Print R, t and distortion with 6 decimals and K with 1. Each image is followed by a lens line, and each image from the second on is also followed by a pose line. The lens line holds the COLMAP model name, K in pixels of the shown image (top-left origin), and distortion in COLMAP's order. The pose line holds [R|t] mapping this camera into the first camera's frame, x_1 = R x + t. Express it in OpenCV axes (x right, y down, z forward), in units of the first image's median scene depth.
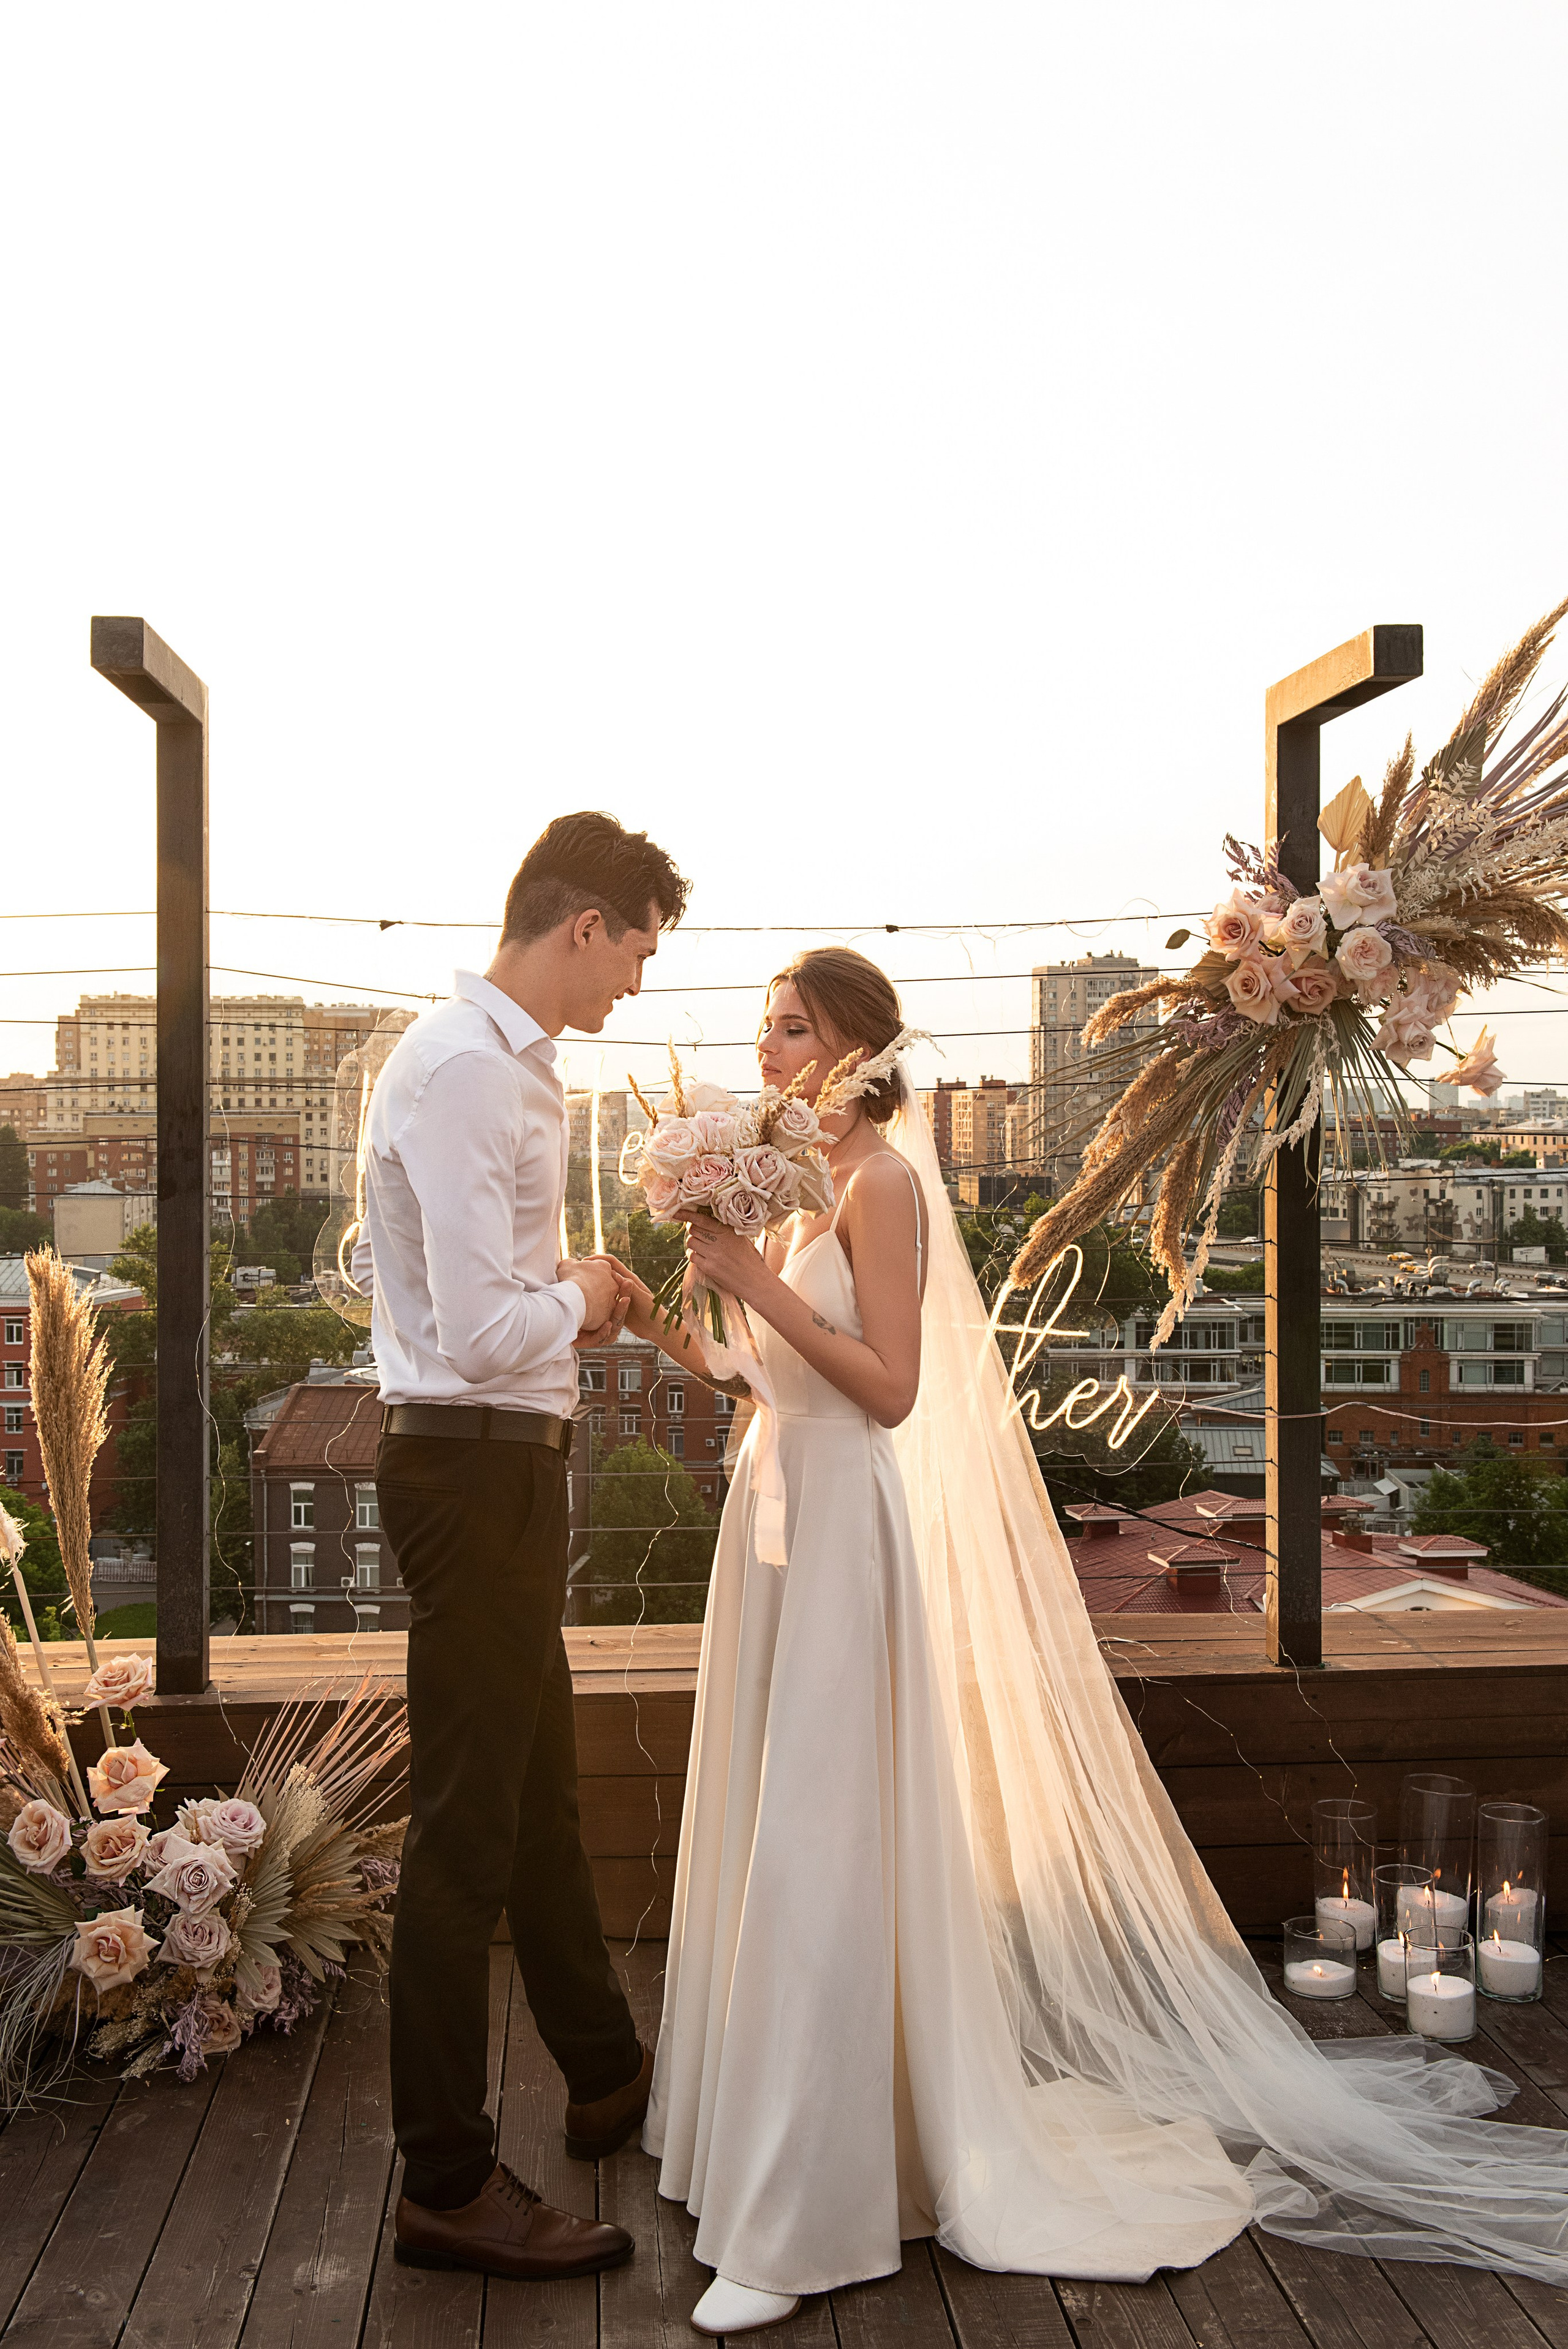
lens RADIAL K [[2481.4, 0, 784.0], [0, 2481.4, 1174.5], [0, 0, 1]] dist [0.005004, 0.014767]
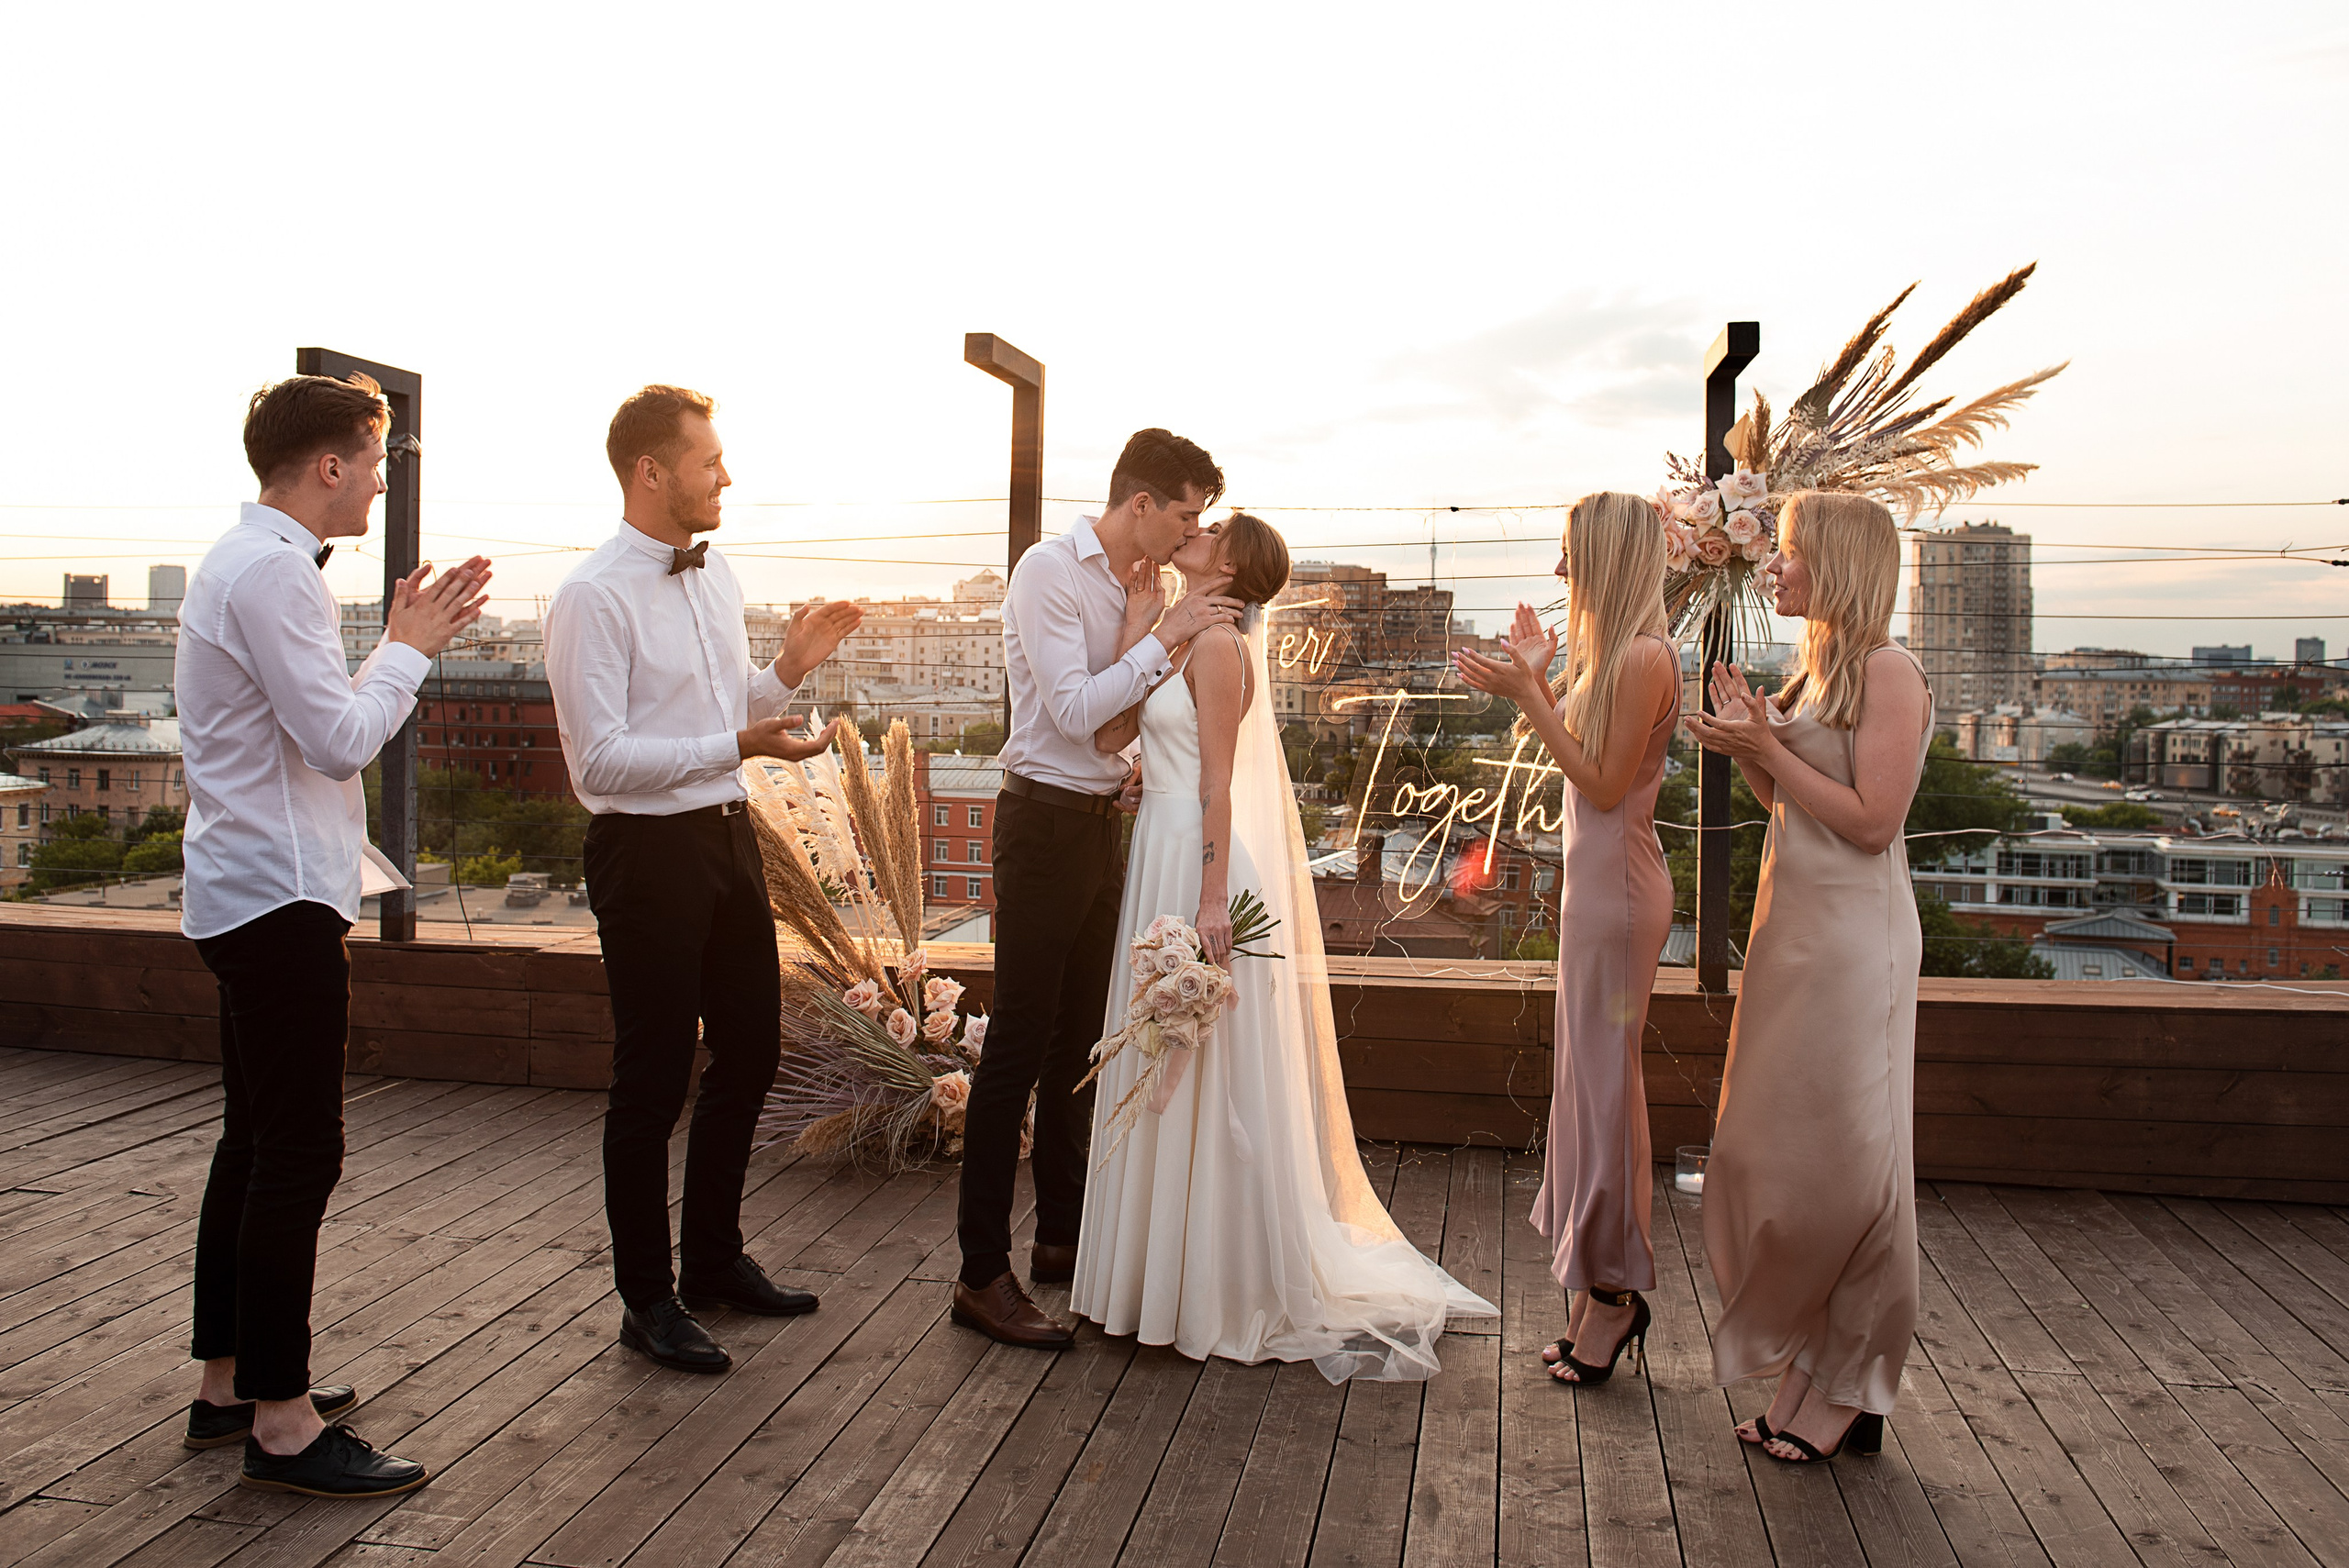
lens RADIAL K [[2096.2, 0, 1125.2], [0, 2096.2, 688.3], [0, 0, 1]] dist [-0.064218, -0.009580]
pose [[0.965730, 0.021861, -0.258626, 0.189077], [-0.024016, 0.999698, -0.005176, 0.026358], [0.258435, 0.011210, 0.965964, -0.340309]]
